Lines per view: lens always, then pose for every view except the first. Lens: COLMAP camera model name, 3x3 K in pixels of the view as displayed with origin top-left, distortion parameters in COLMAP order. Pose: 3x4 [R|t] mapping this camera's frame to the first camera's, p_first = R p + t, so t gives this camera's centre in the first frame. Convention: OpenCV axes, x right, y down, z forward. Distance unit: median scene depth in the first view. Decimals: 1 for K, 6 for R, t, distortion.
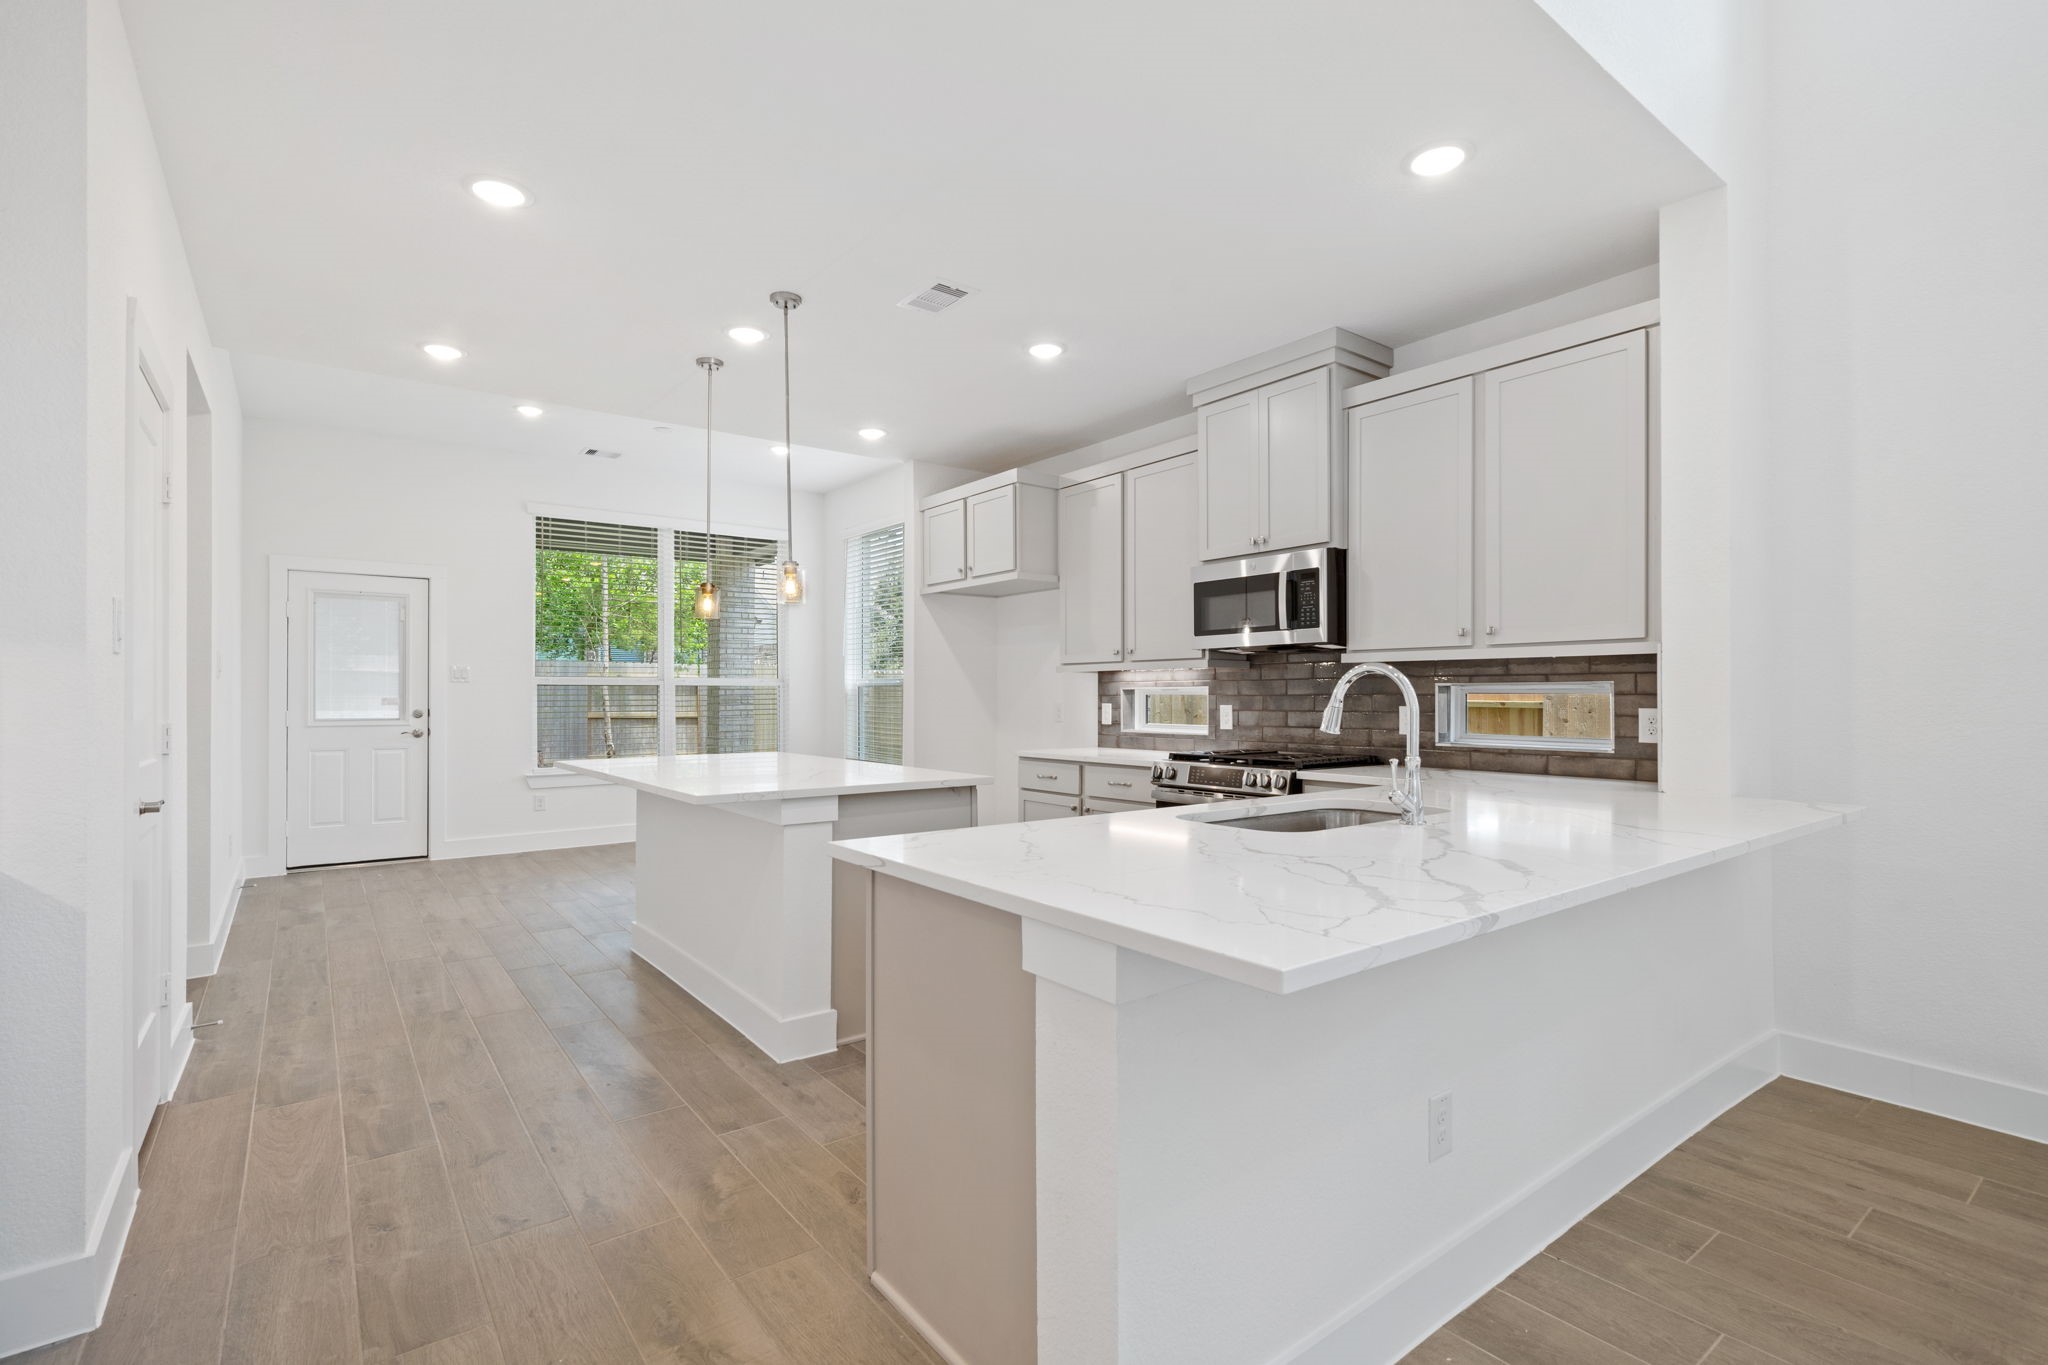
lens RADIAL K [[942.1, 0, 1019.9], [0, 942.1, 692.0], [0, 0, 1]] dist [0.000111, -0.000046]
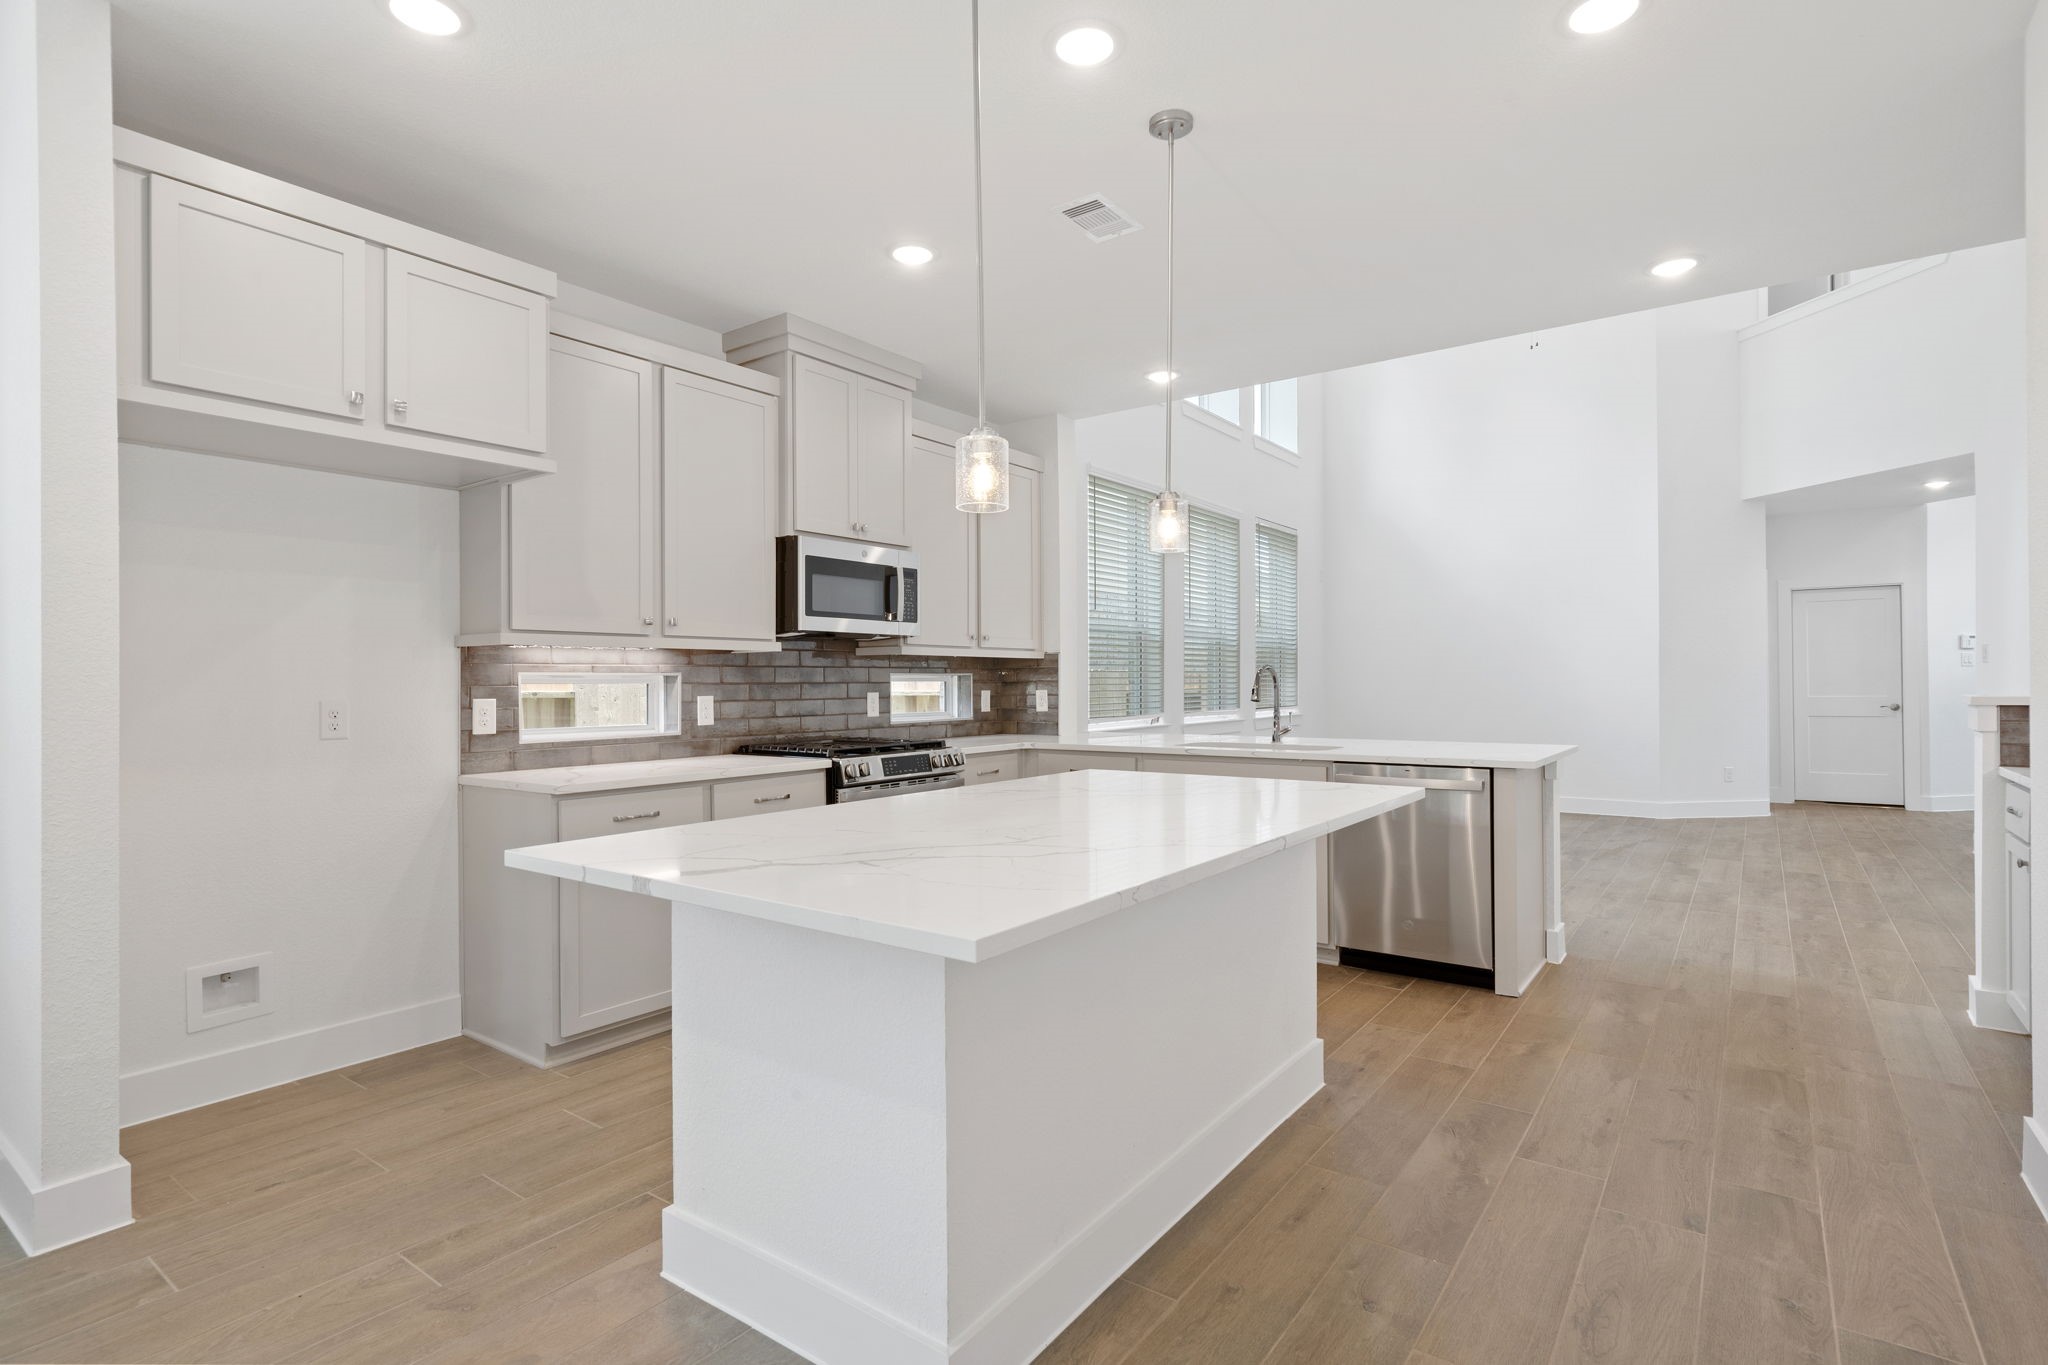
lens RADIAL K [[995.5, 0, 1021.2], [0, 995.5, 677.6], [0, 0, 1]] dist [-0.003444, 0.000915]
pose [[-0.280368, 0.007174, 0.959866, -0.896022], [0.001800, 0.999974, -0.006948, 0.006038], [-0.959891, -0.000220, -0.280374, 1.265597]]
